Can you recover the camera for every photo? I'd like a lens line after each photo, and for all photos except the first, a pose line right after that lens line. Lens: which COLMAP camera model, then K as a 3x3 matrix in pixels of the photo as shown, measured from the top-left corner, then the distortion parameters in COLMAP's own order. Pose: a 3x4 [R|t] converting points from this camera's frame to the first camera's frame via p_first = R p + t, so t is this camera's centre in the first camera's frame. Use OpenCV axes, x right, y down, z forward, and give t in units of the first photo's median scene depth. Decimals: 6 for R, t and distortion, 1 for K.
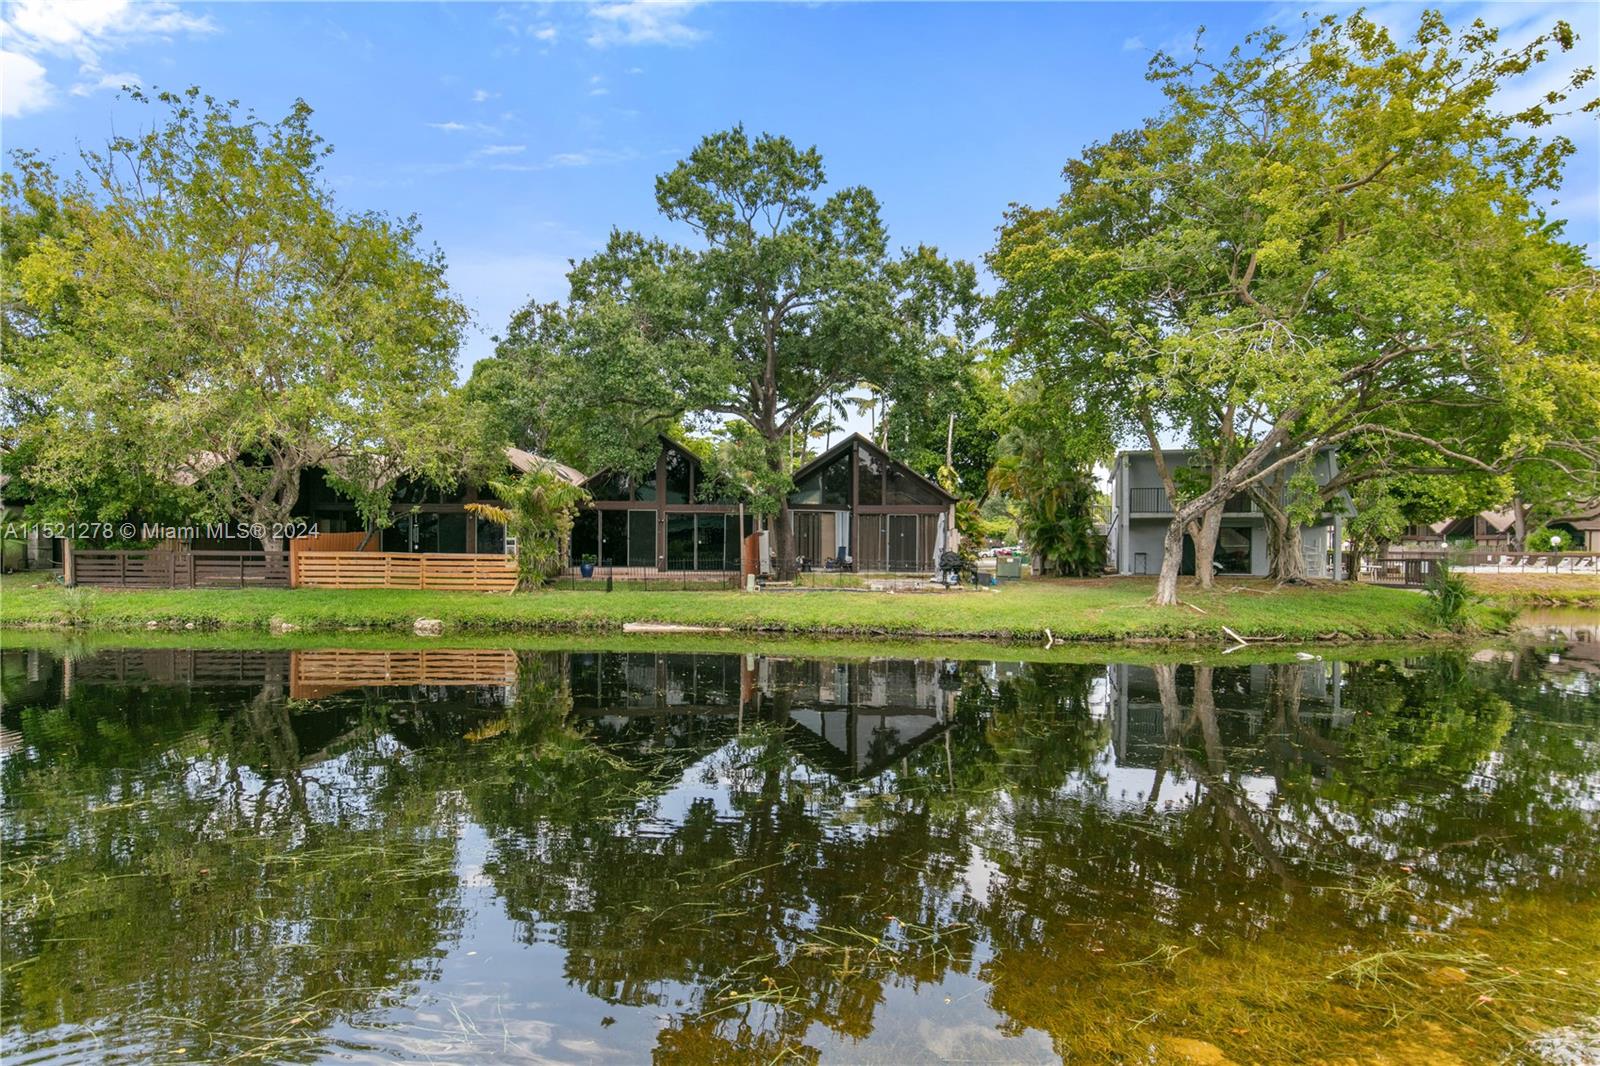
lens RADIAL K [[900.1, 0, 786.0], [0, 900.1, 557.4], [0, 0, 1]] dist [0.006084, -0.001900]
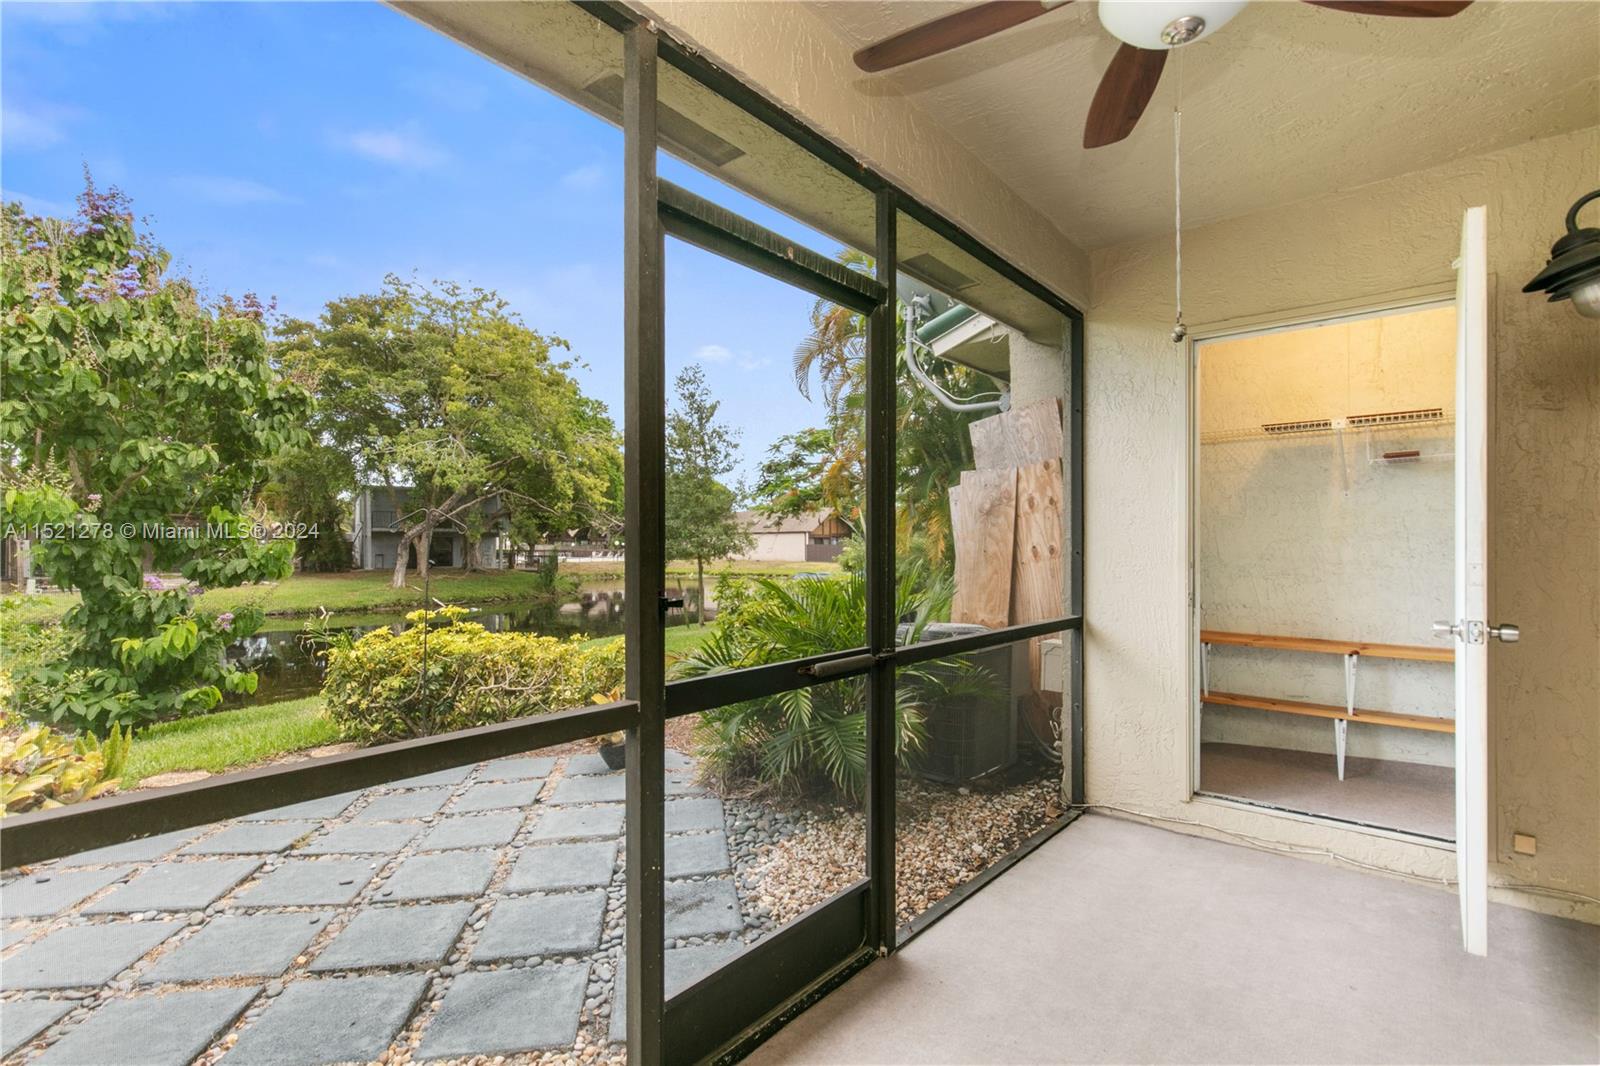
lens RADIAL K [[747.8, 0, 793.0], [0, 747.8, 543.6], [0, 0, 1]] dist [0.002744, 0.000594]
pose [[0.630130, -0.004119, 0.776479, -0.177625], [0.011015, 0.999933, -0.003635, -0.014372], [-0.776412, 0.010843, 0.630133, -0.403367]]
